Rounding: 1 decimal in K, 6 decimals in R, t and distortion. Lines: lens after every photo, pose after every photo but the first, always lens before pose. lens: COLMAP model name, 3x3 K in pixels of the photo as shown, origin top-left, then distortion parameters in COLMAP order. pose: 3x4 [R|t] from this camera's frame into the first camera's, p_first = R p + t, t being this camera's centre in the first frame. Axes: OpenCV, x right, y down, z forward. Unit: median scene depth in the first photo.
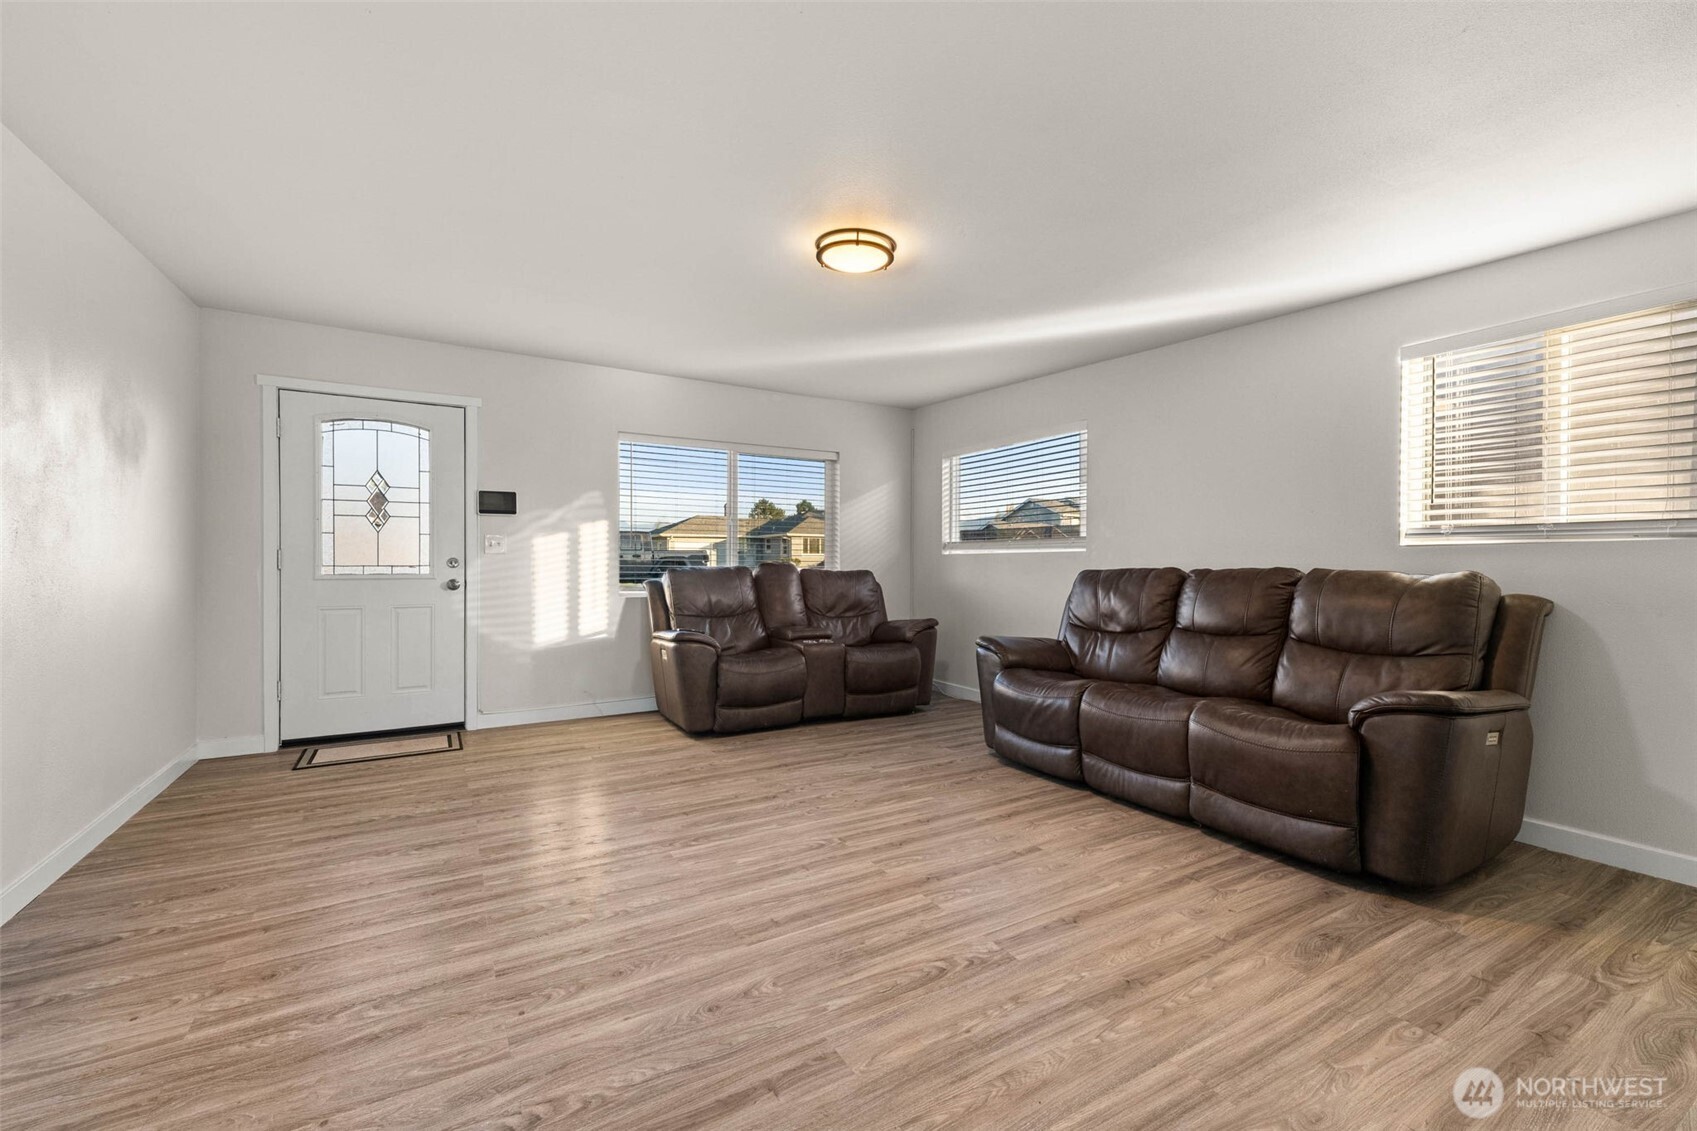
lens RADIAL K [[695.7, 0, 842.8], [0, 695.7, 568.2], [0, 0, 1]] dist [0.019057, -0.000188]
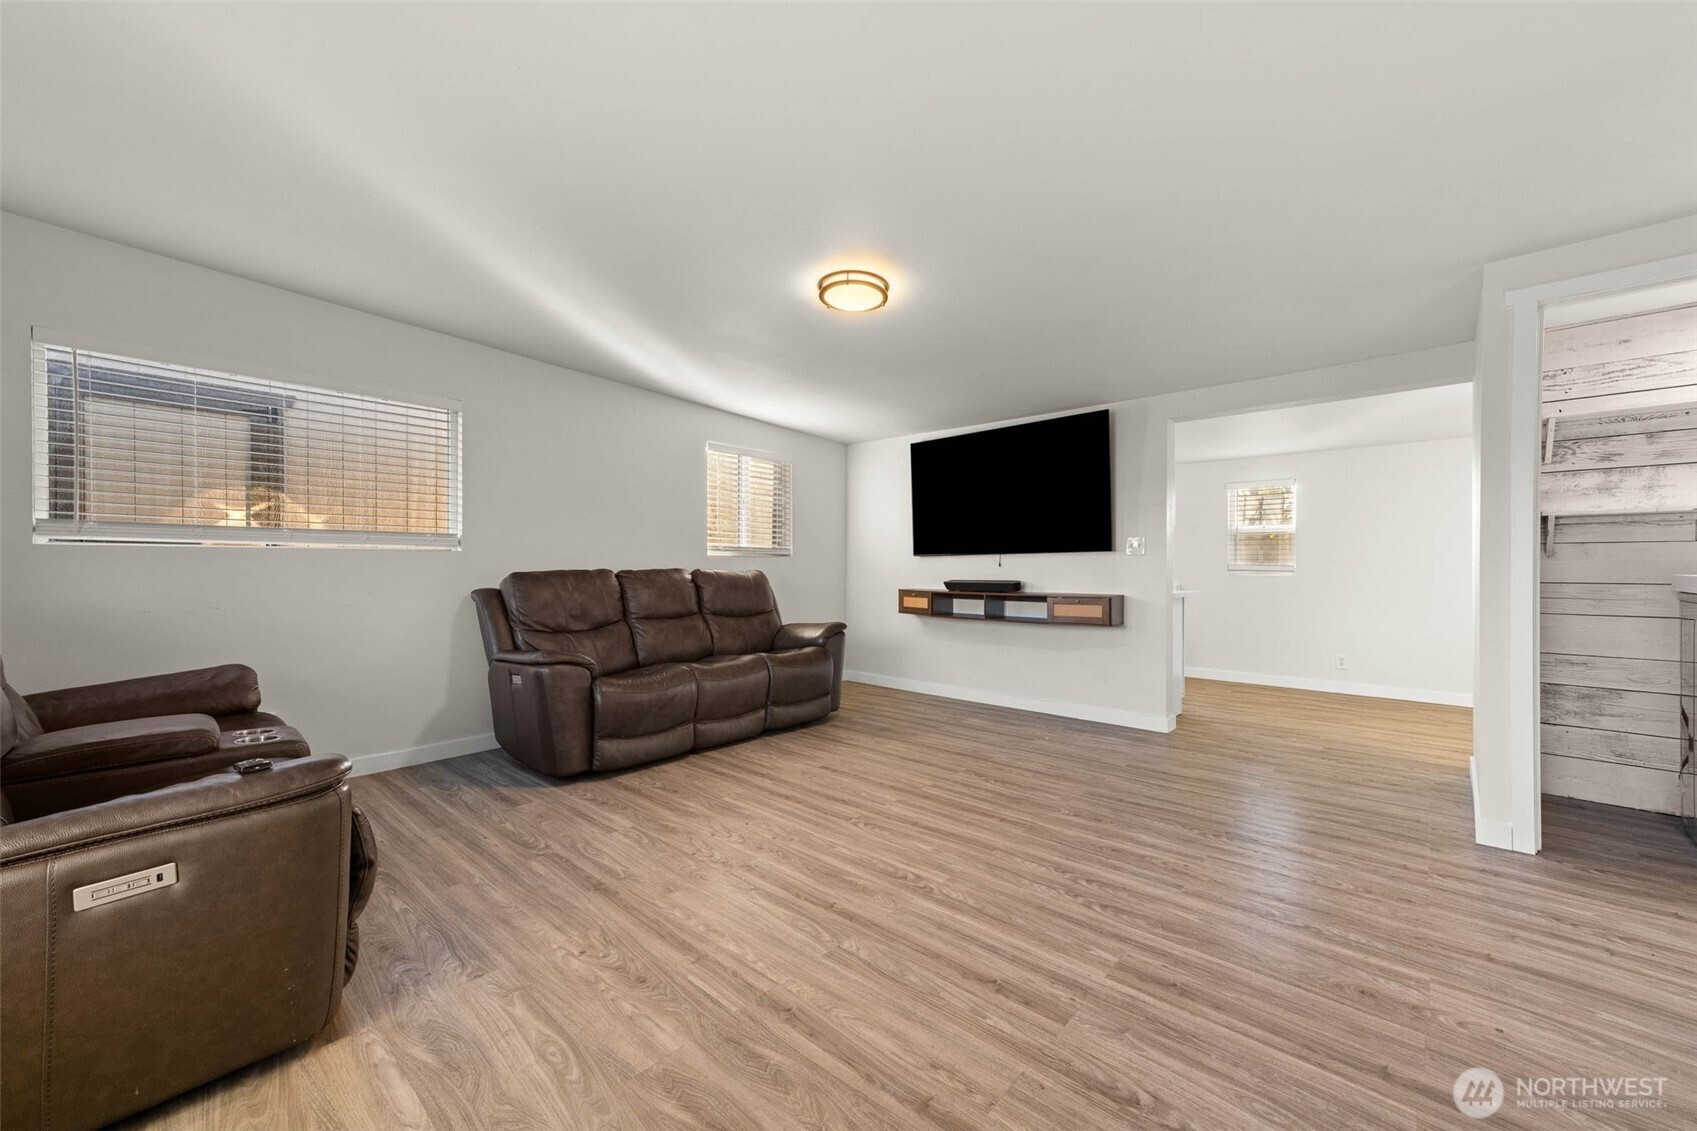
lens RADIAL K [[661.6, 0, 846.6], [0, 661.6, 569.6], [0, 0, 1]] dist [0.023310, 0.000960]
pose [[-0.302245, -0.007370, 0.953202, -0.984347], [0.001836, 0.999964, 0.008314, -0.012556], [-0.953228, 0.004263, -0.302221, 1.306182]]
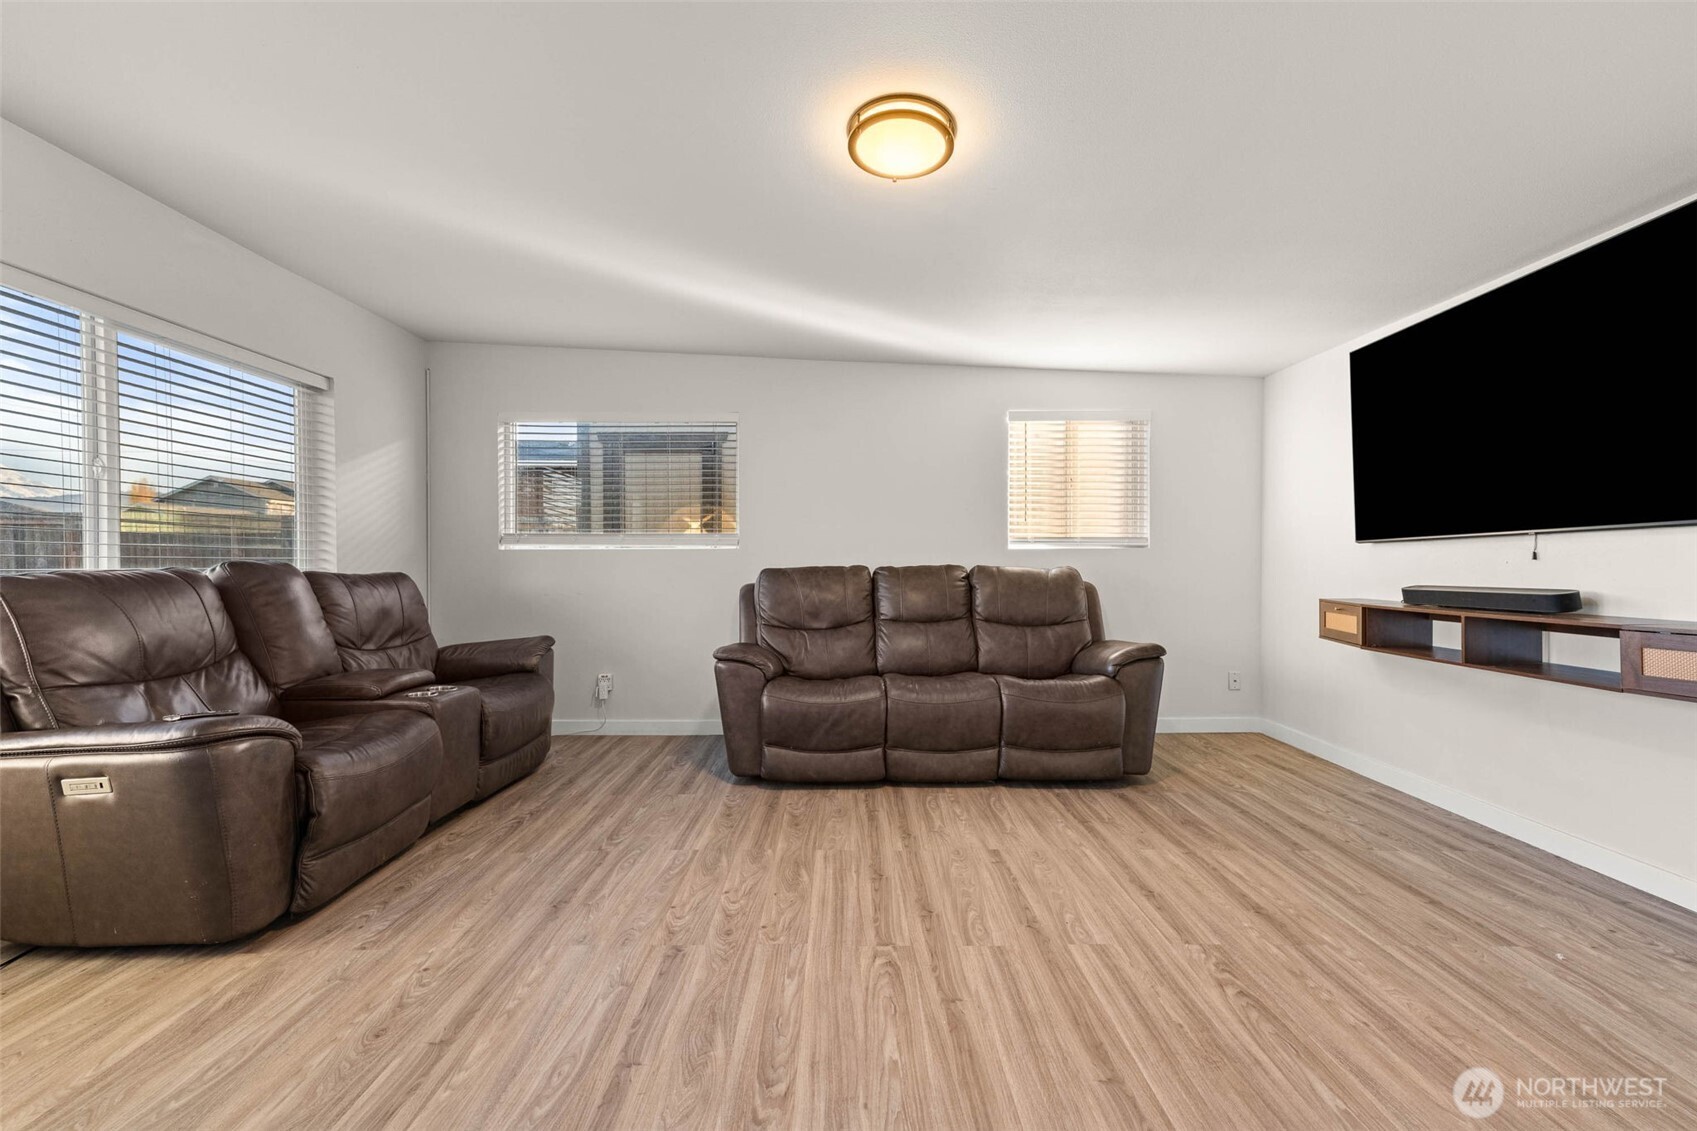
lens RADIAL K [[661.6, 0, 846.6], [0, 661.6, 569.6], [0, 0, 1]] dist [0.023310, 0.000960]
pose [[0.499681, -0.011807, 0.866129, -0.610782], [0.006353, 0.999930, 0.009966, -0.006976], [-0.866186, 0.000522, 0.499722, 0.681848]]
